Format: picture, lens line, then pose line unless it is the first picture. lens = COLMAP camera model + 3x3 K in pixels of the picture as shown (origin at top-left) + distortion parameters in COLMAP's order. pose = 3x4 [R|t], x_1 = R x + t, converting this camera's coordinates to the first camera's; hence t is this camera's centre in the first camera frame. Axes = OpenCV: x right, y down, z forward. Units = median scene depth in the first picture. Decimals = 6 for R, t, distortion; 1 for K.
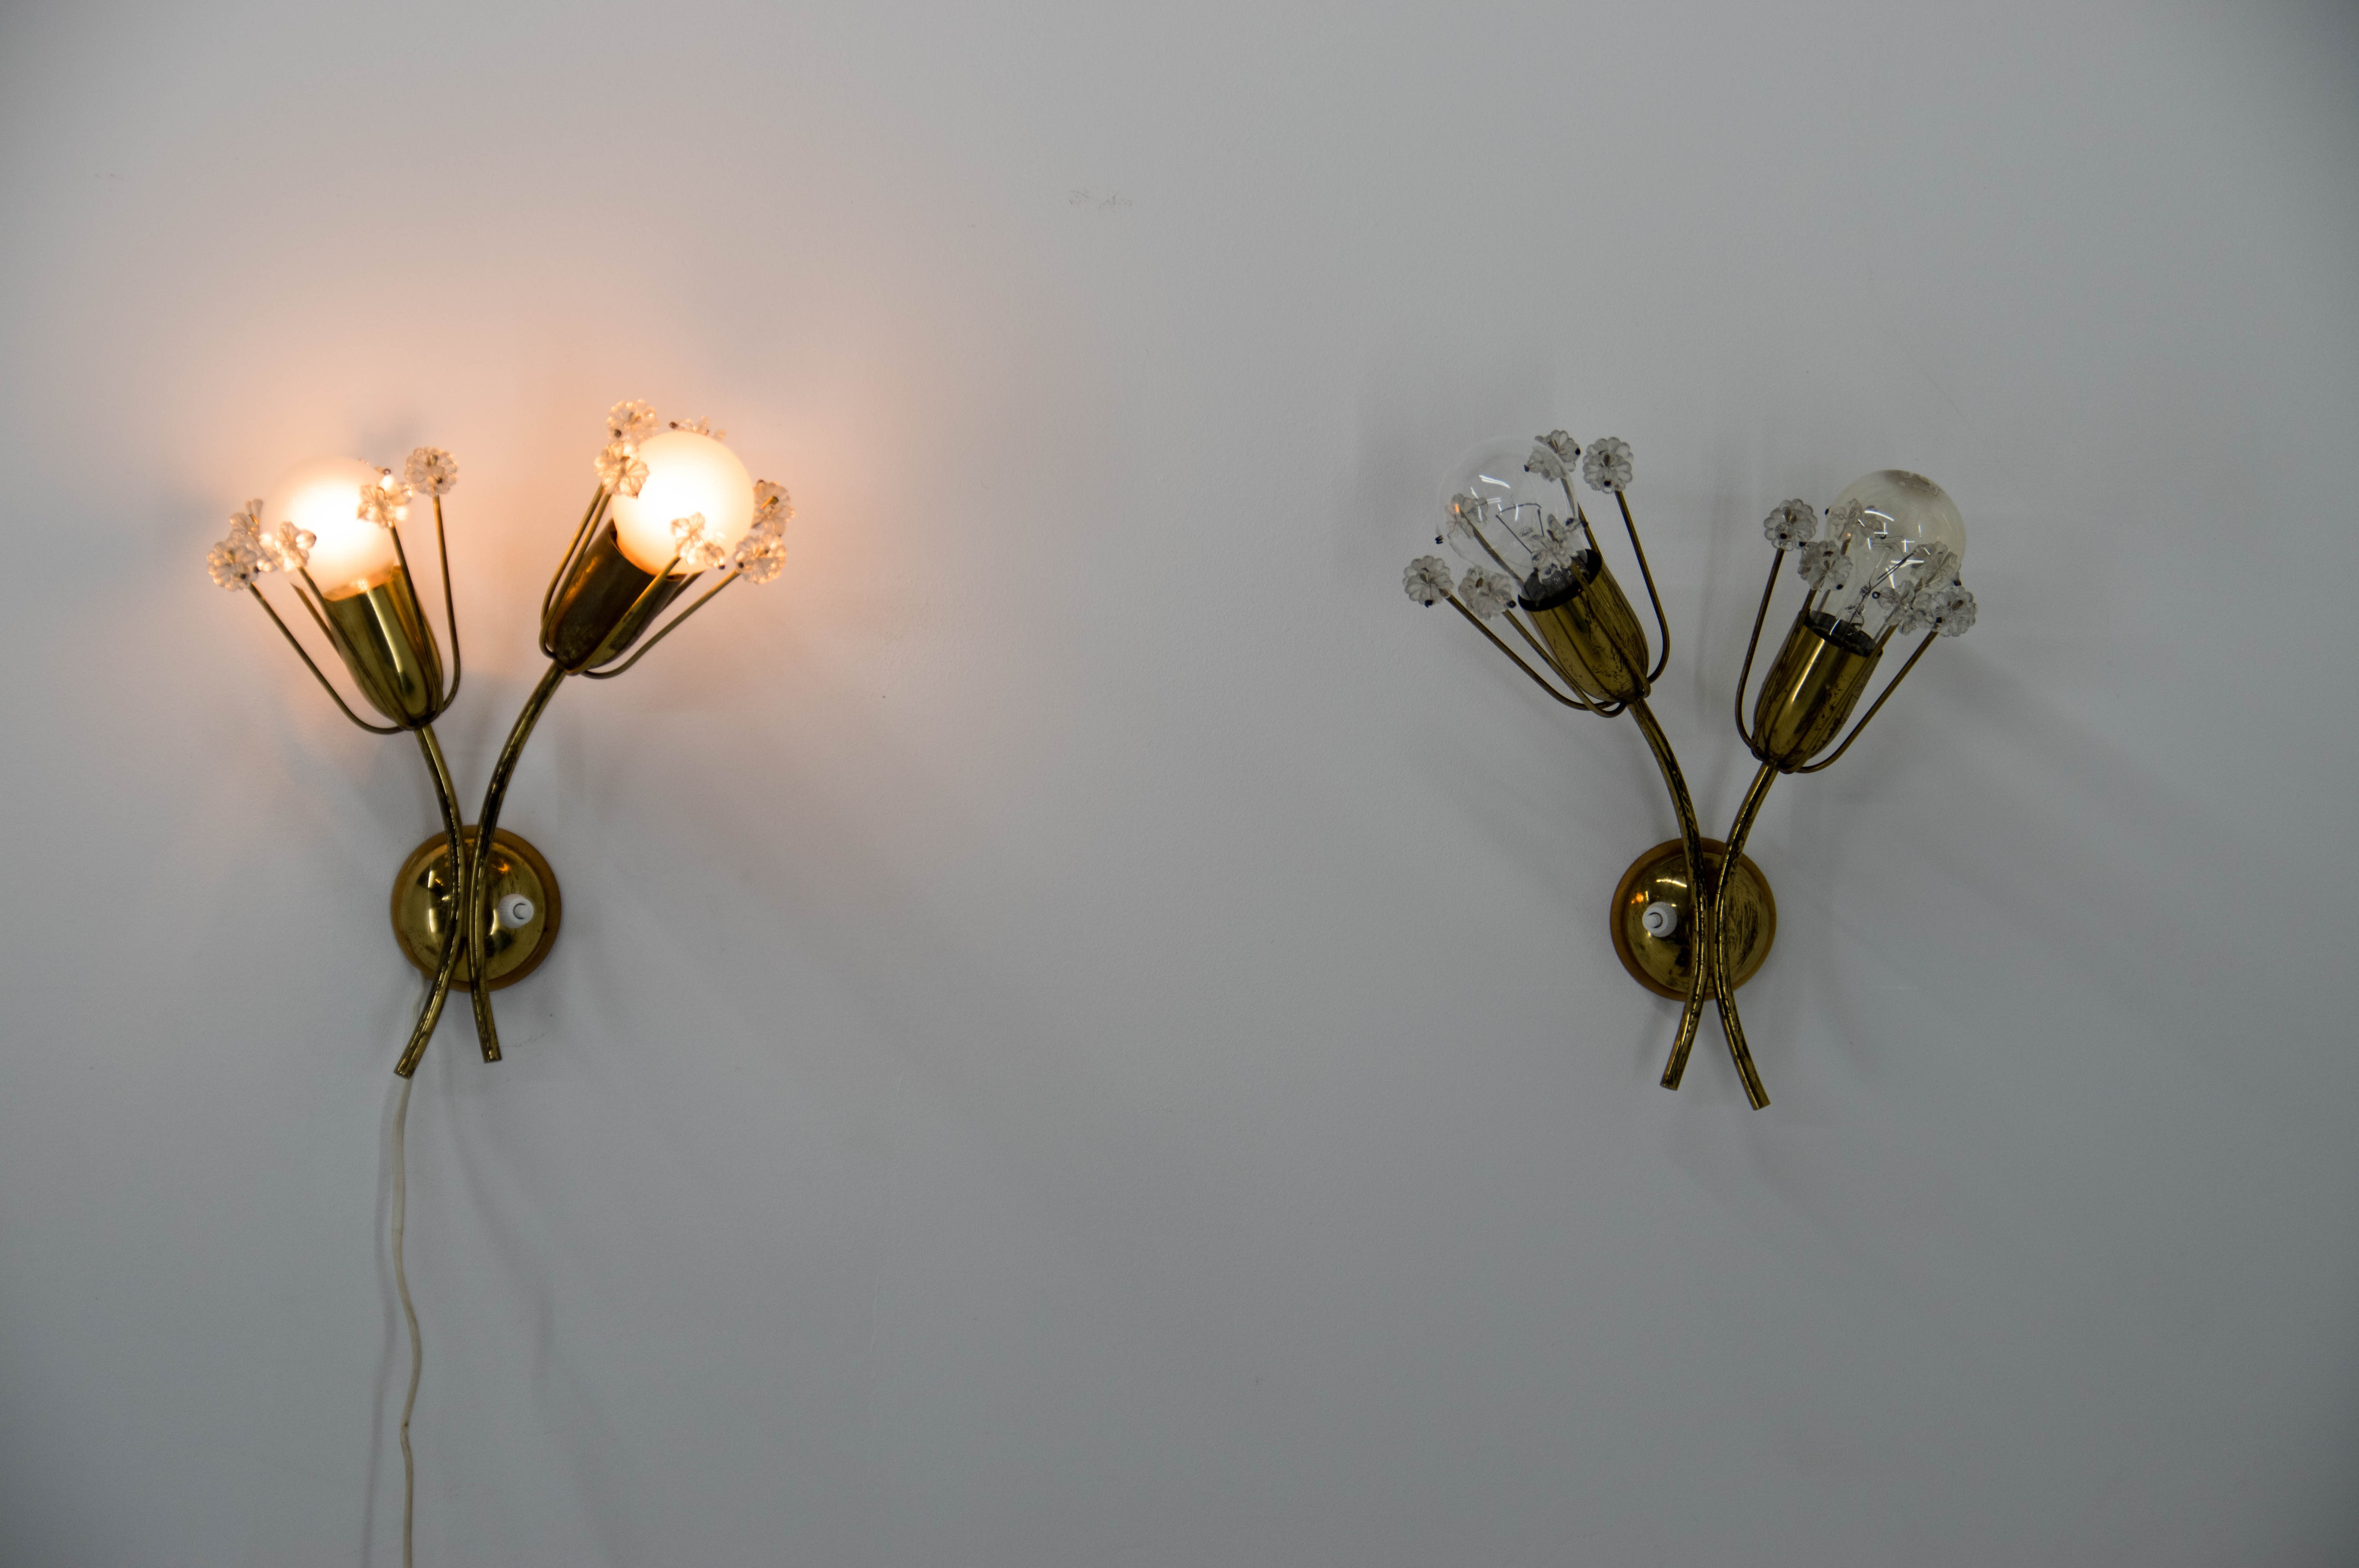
lens RADIAL K [[5191.7, 0, 1159.2], [0, 5191.7, 805.8], [0, 0, 1]] dist [0.199068, 0.000000]
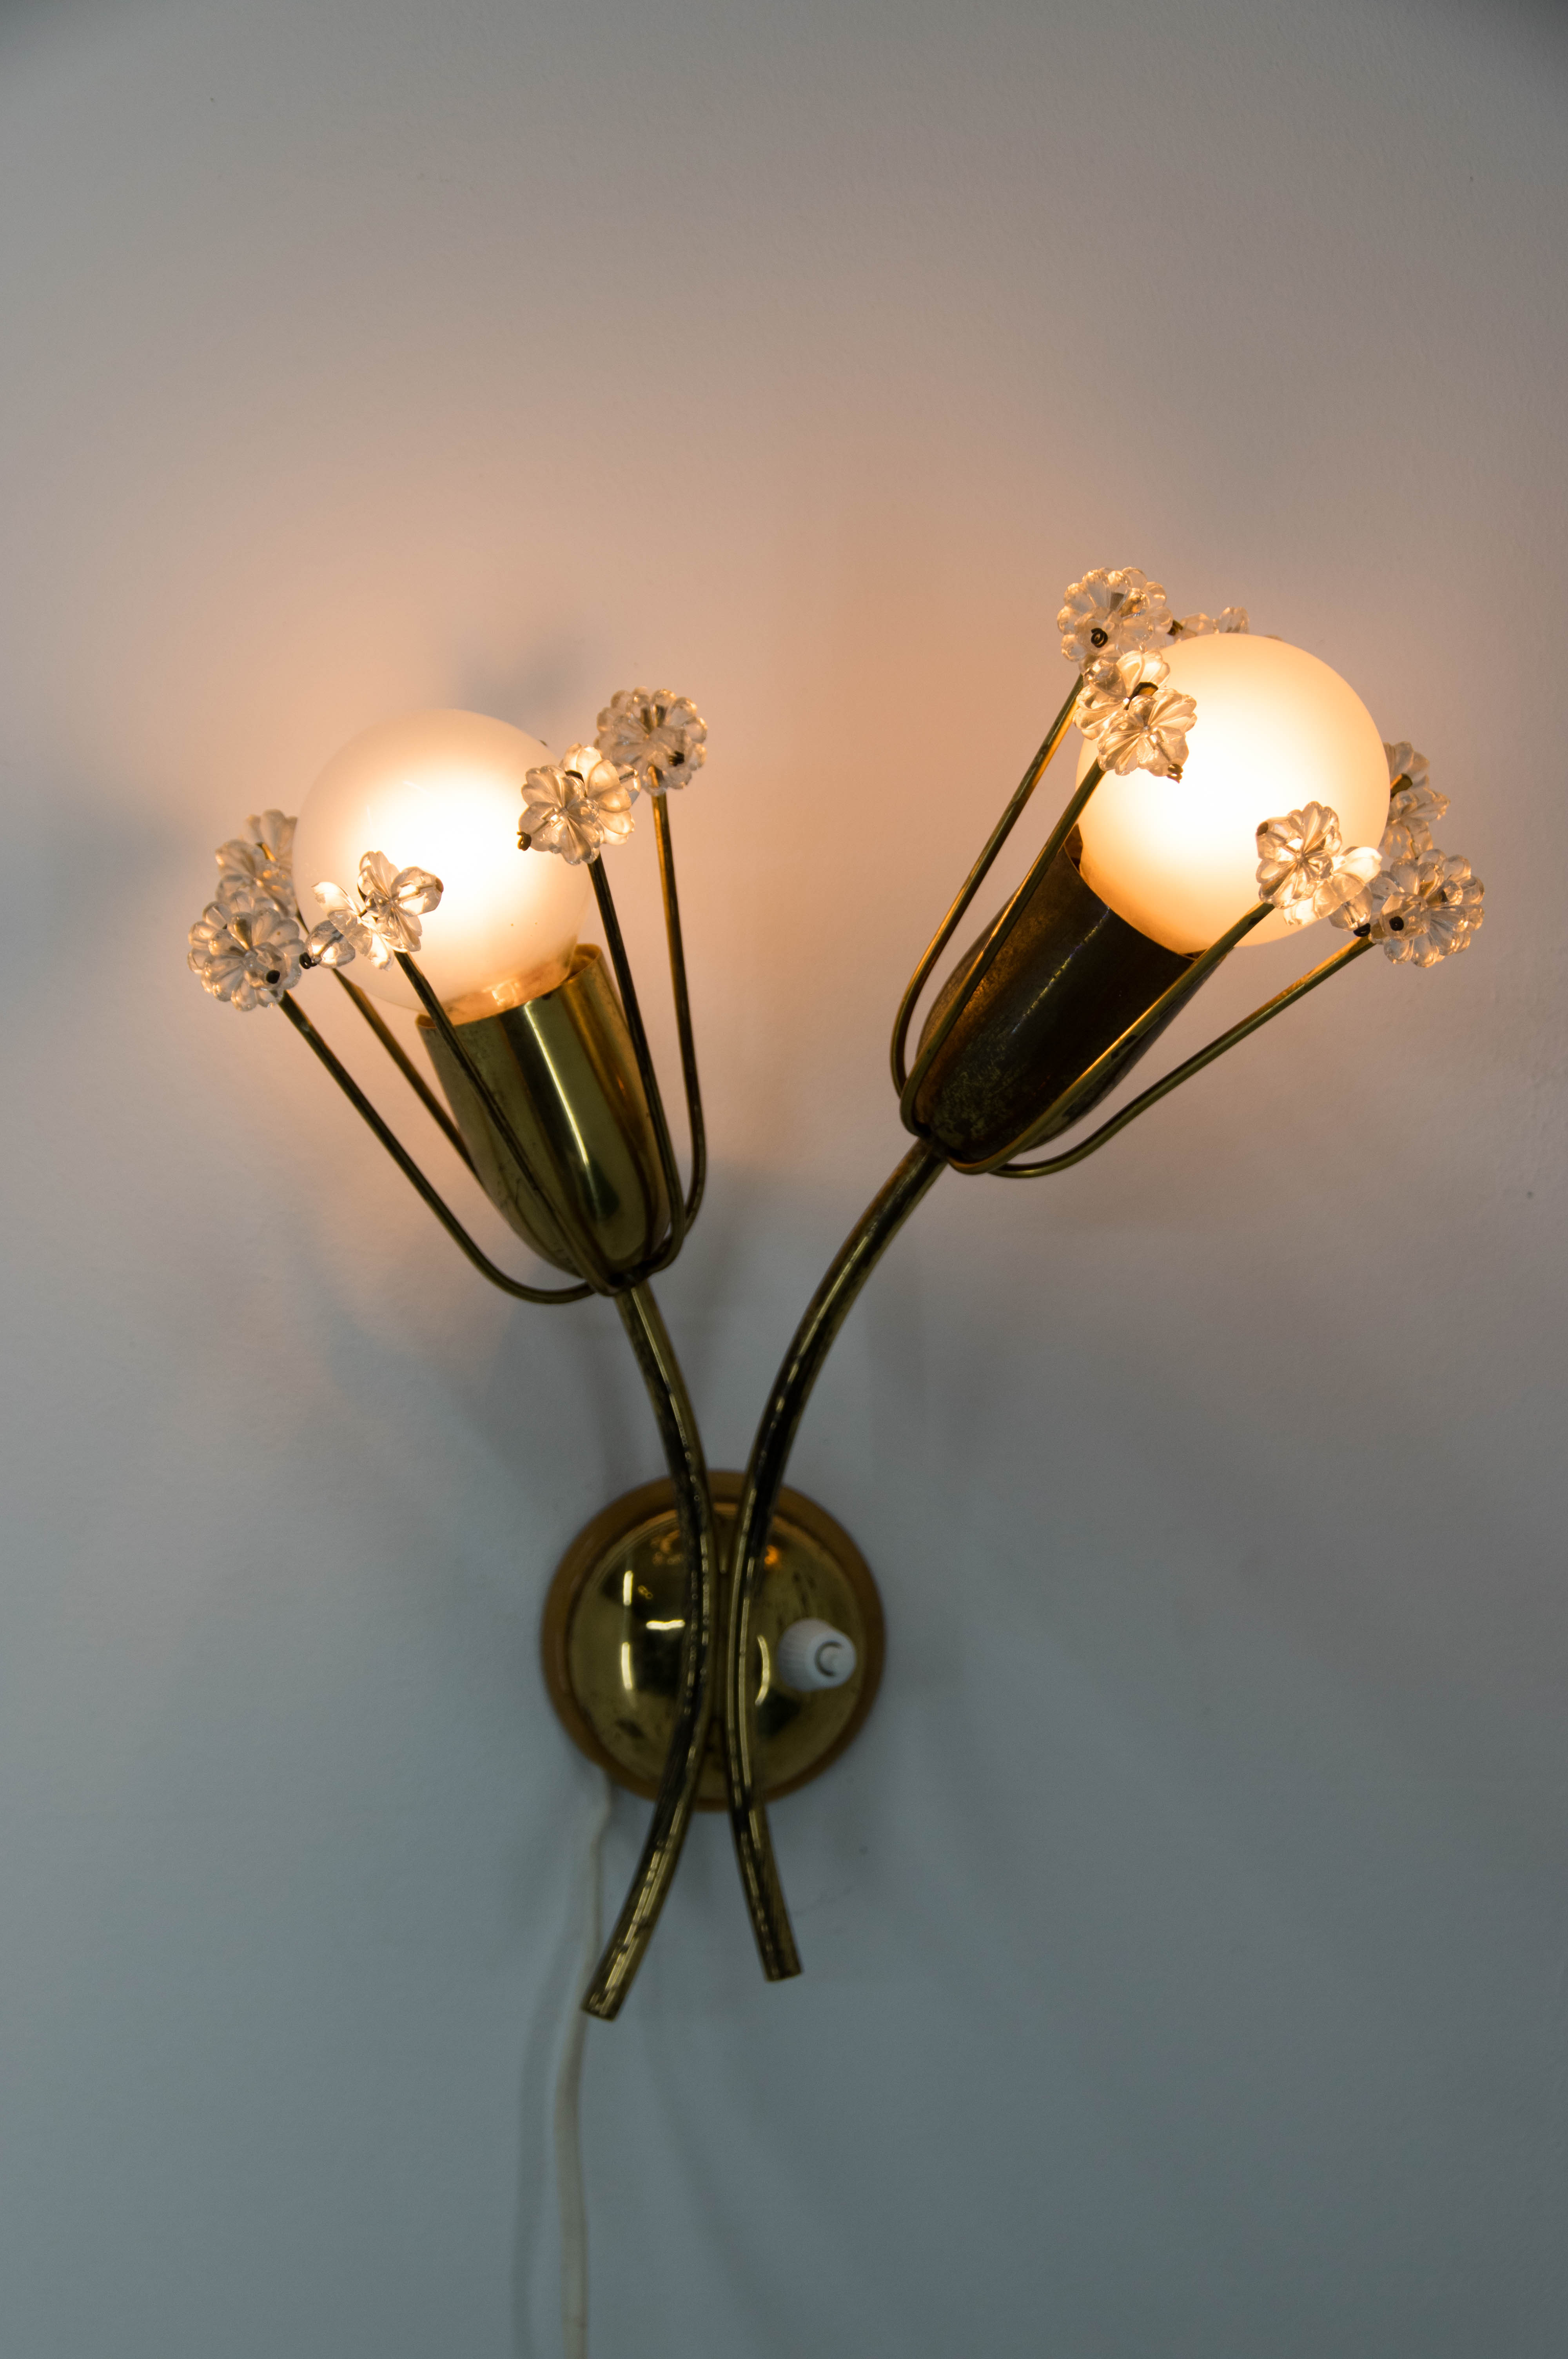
lens RADIAL K [[4334.8, 0, 799.0], [0, 4334.8, 1159.8], [0, 0, 1]] dist [0.196117, 0.000000]
pose [[0.999294, -0.023615, 0.029225, -0.069067], [0.023414, 0.999700, 0.007175, -0.014553], [-0.029386, -0.006486, 0.999547, 0.304884]]
